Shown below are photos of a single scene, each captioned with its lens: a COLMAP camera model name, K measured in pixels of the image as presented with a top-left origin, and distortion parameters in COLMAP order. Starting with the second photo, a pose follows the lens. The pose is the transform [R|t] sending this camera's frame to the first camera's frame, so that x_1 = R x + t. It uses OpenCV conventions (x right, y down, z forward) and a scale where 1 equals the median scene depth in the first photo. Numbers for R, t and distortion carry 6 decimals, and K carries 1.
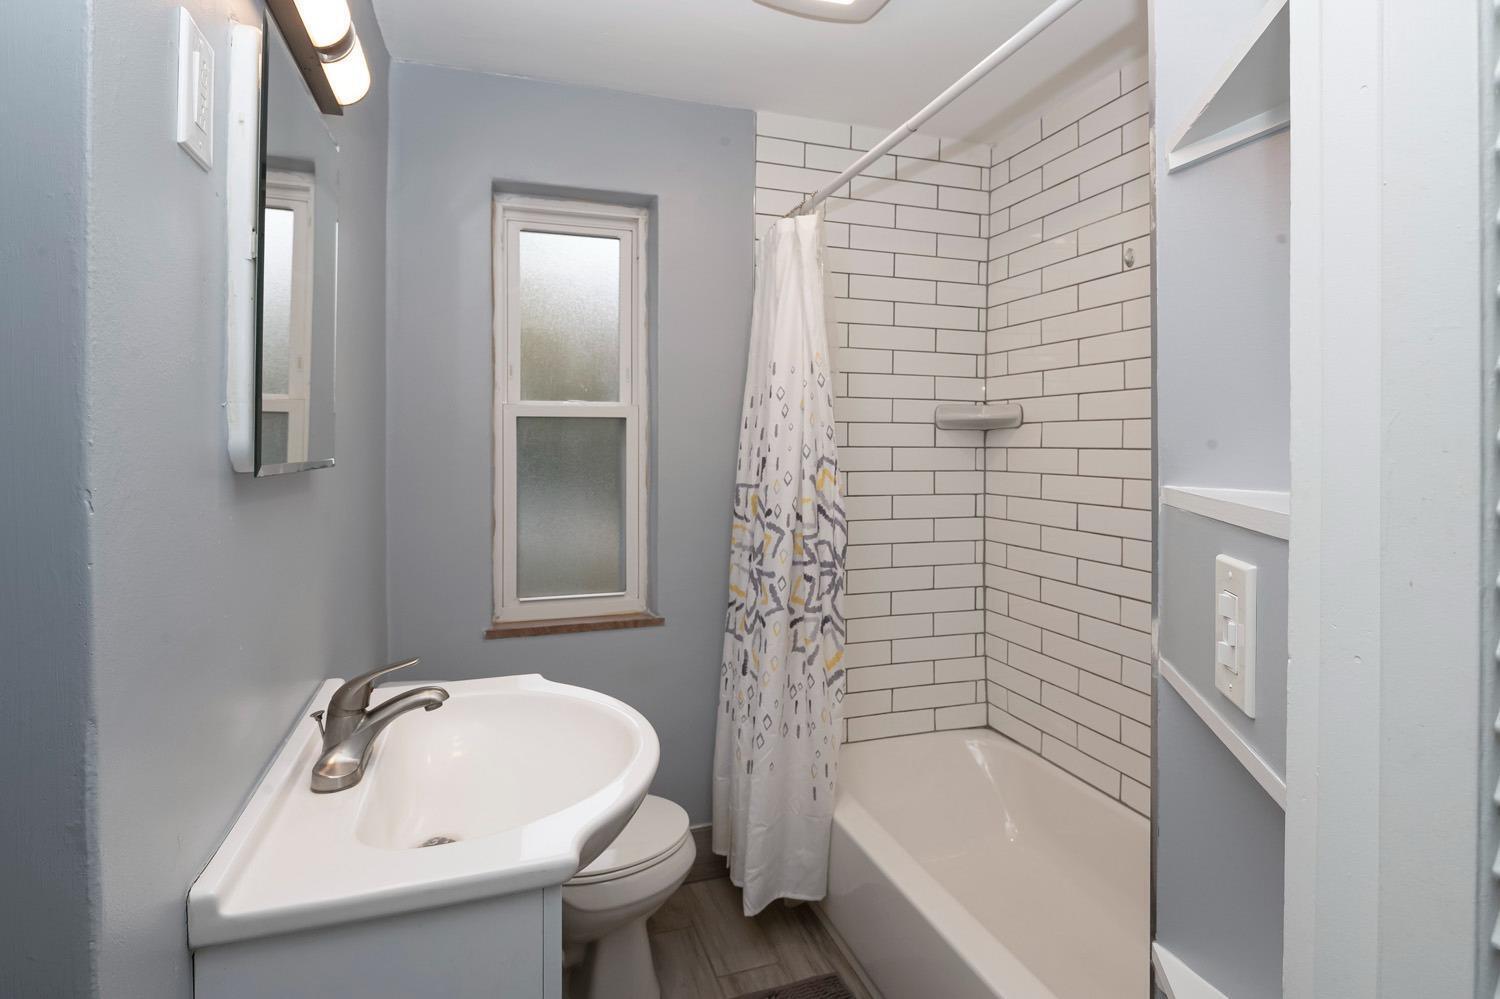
lens RADIAL K [[768.2, 0, 745.4], [0, 768.2, 445.8], [0, 0, 1]] dist [-0.005280, -0.007644]
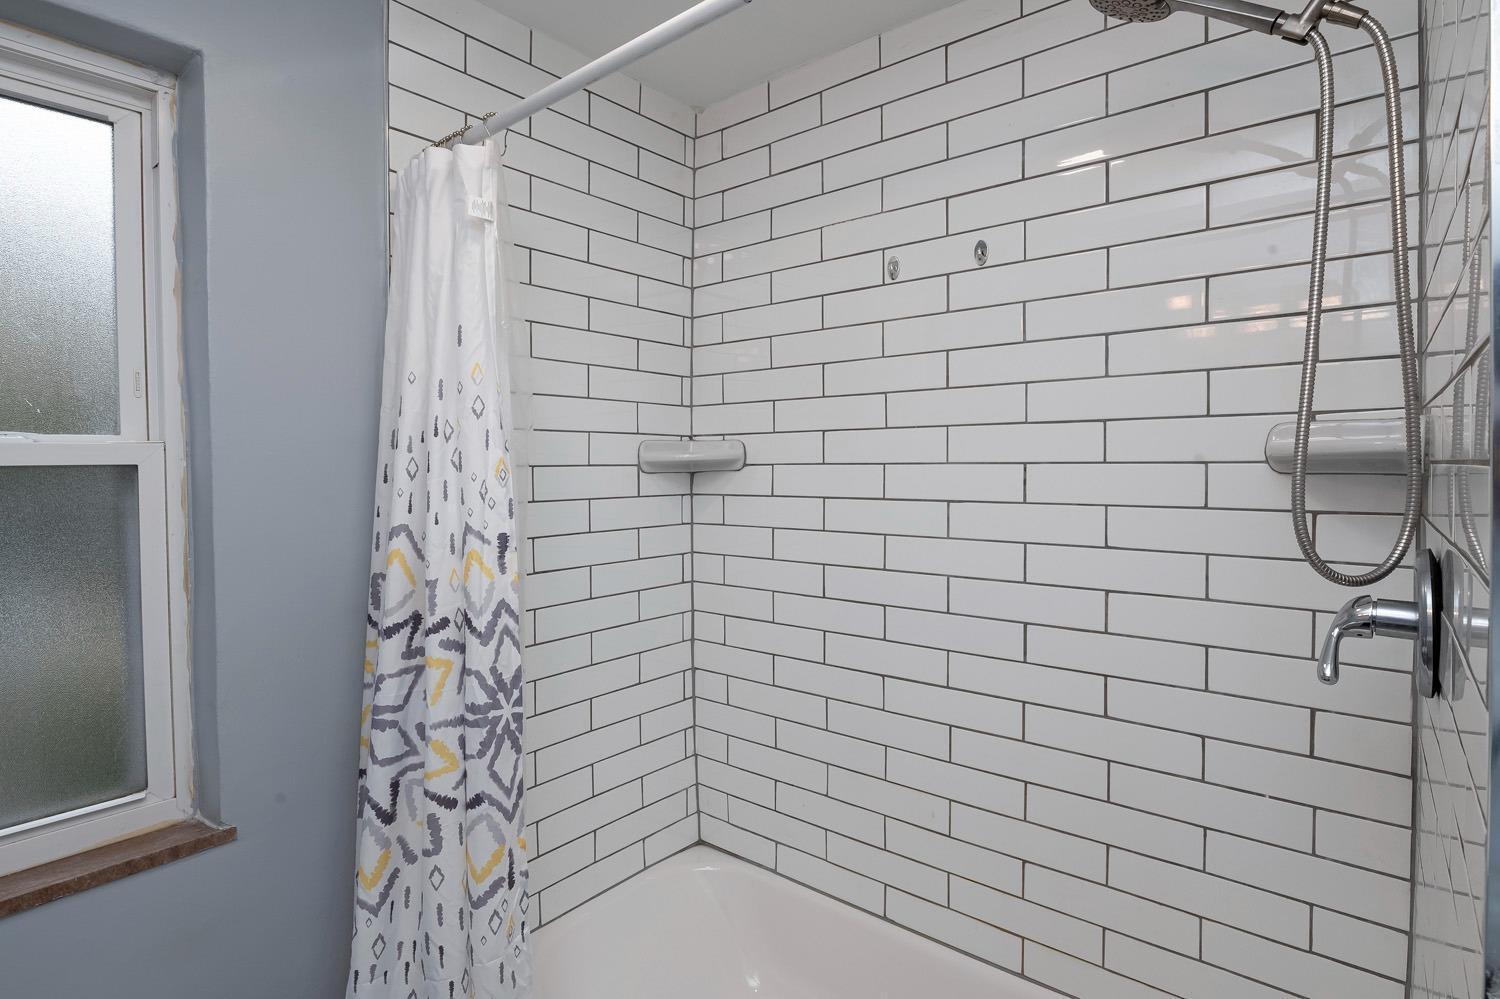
lens RADIAL K [[768.2, 0, 711.3], [0, 768.2, 481.3], [0, 0, 1]] dist [-0.005280, -0.007644]
pose [[0.859633, -0.021589, 0.510456, -0.080762], [0.010432, 0.999640, 0.024710, -0.032966], [-0.510806, -0.015916, 0.859549, 0.331390]]
